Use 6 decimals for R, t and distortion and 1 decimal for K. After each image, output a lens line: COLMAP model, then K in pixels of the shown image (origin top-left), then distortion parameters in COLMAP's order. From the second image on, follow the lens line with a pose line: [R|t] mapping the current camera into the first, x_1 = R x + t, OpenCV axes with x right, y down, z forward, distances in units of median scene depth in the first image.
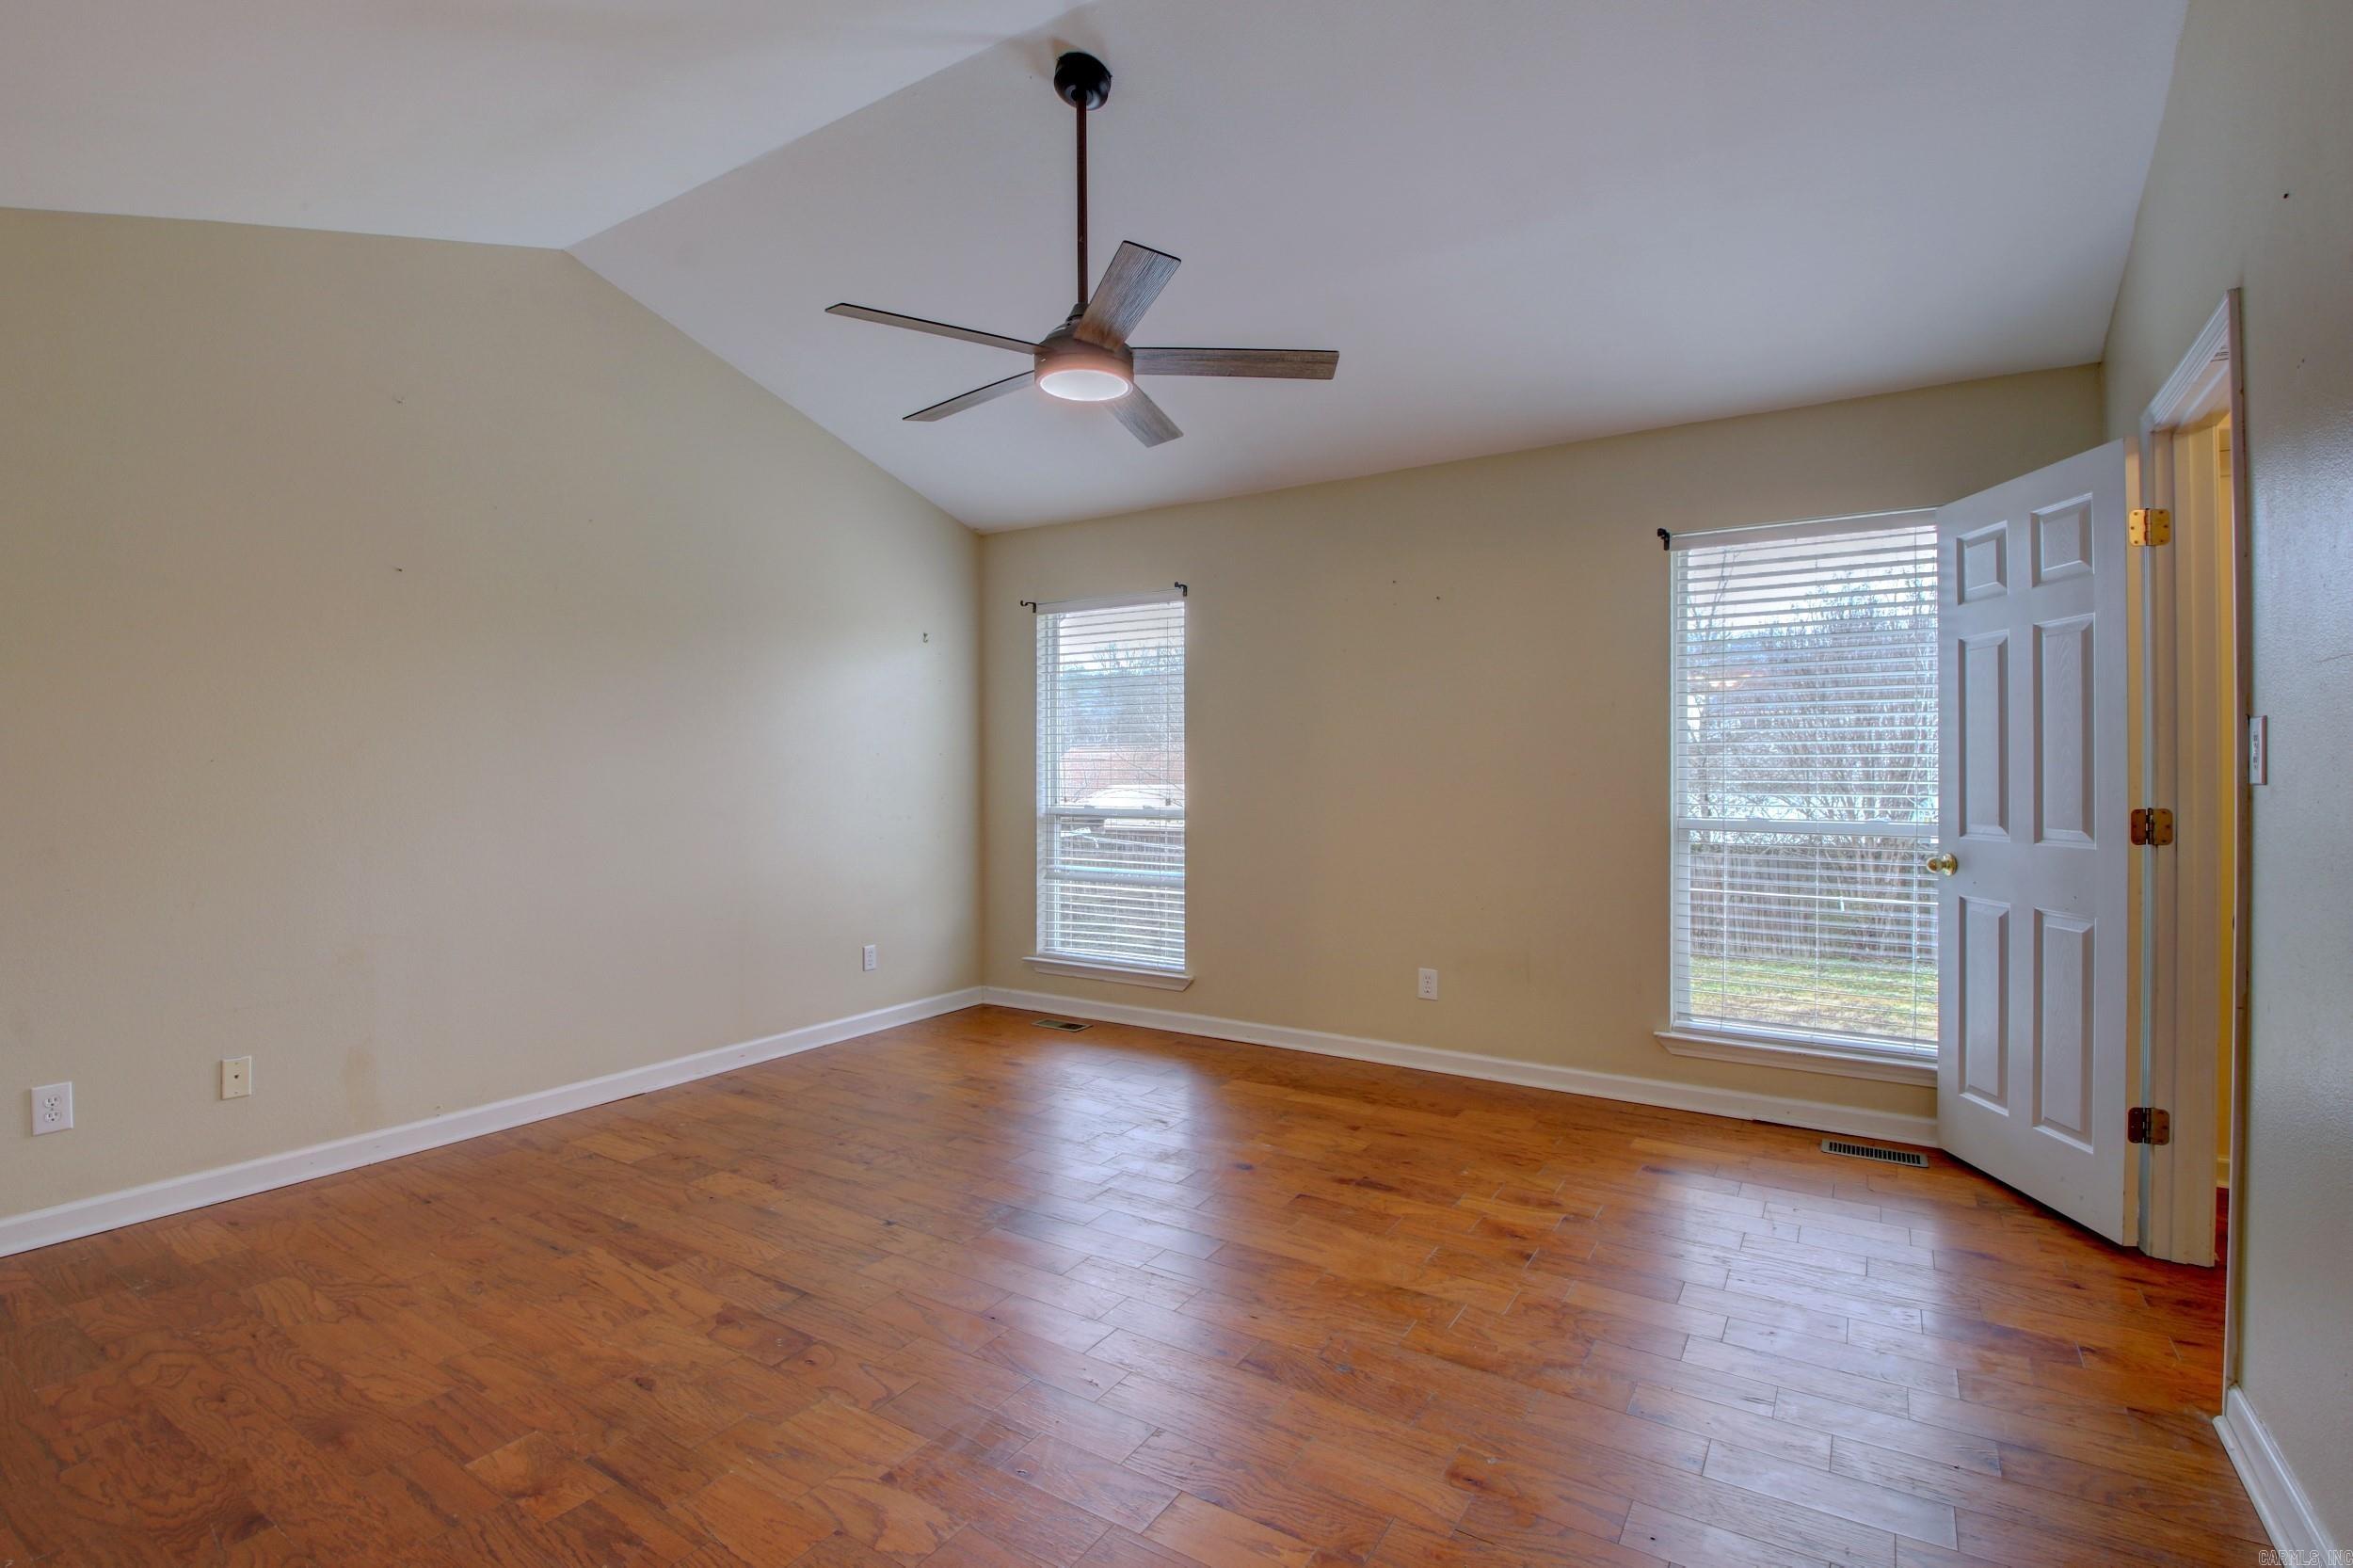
lens RADIAL K [[1091.3, 0, 1175.7], [0, 1091.3, 773.9], [0, 0, 1]] dist [0.008445, -0.020642]
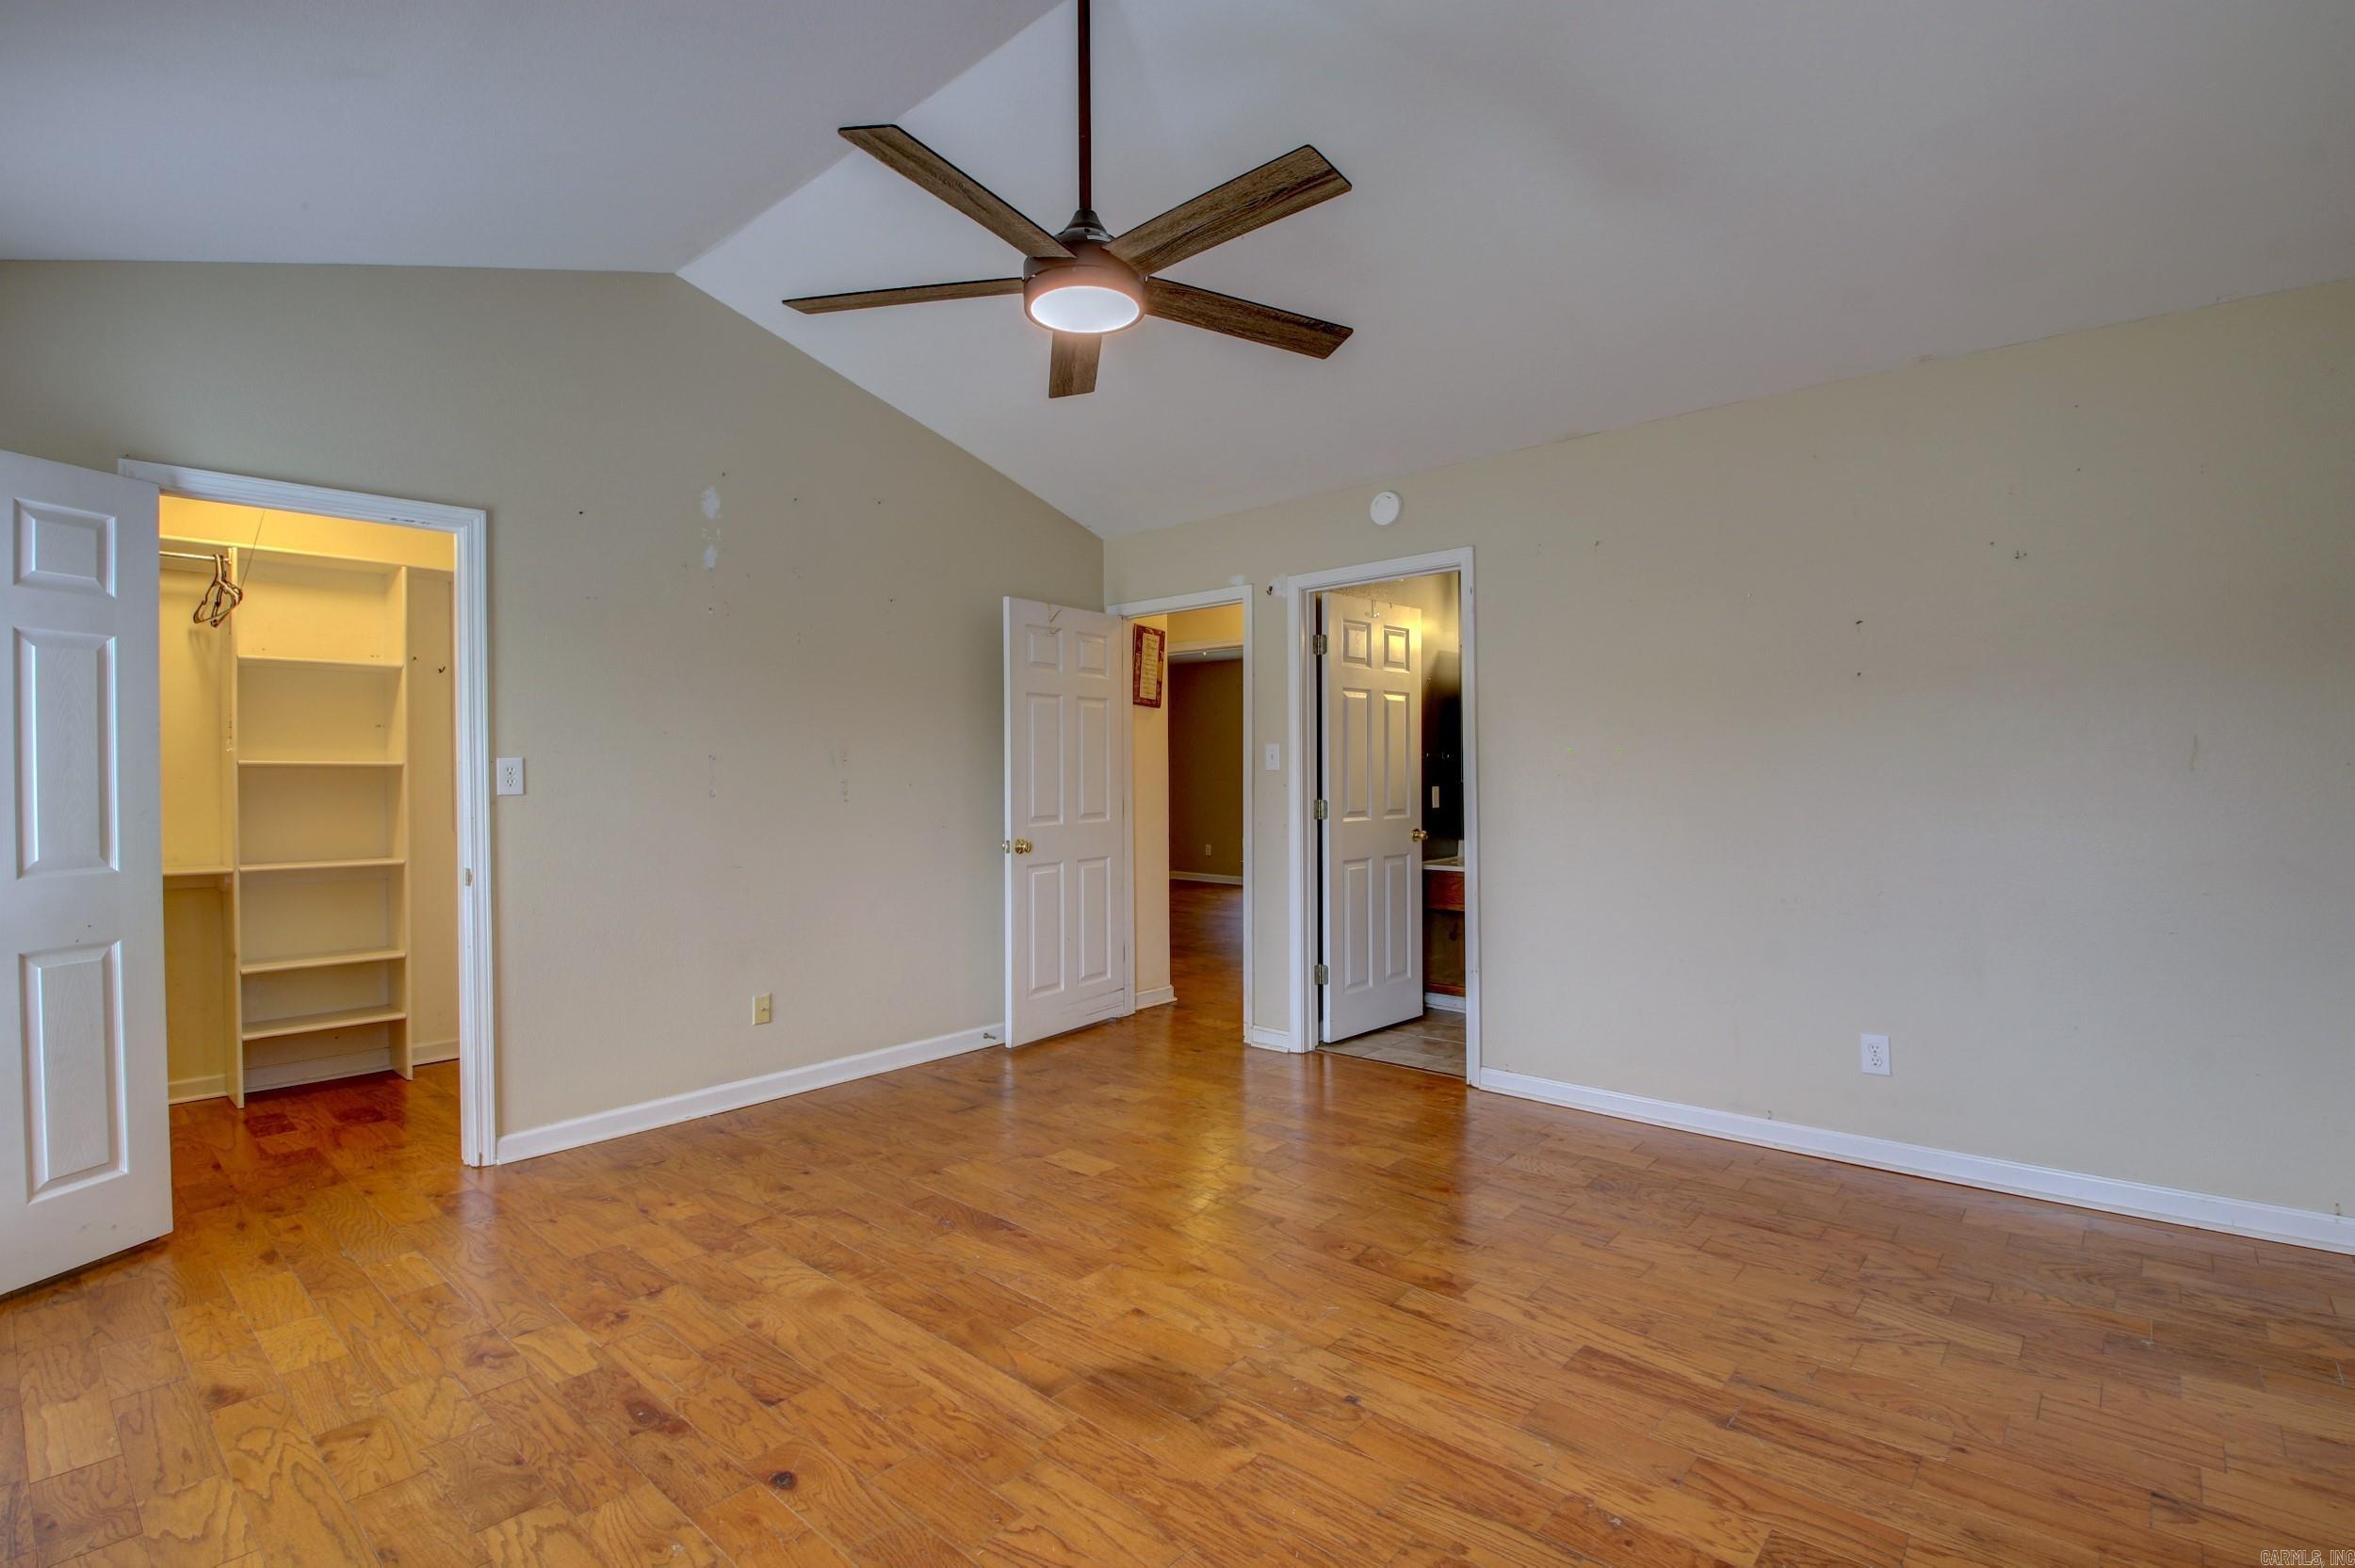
lens RADIAL K [[1092.1, 0, 1178.3], [0, 1092.1, 781.5], [0, 0, 1]] dist [0.008445, -0.020642]
pose [[-0.988133, 0.012219, 0.153117, -0.264562], [0.014371, 0.999813, 0.012958, -0.012828], [-0.152930, 0.015004, -0.988123, 1.733991]]
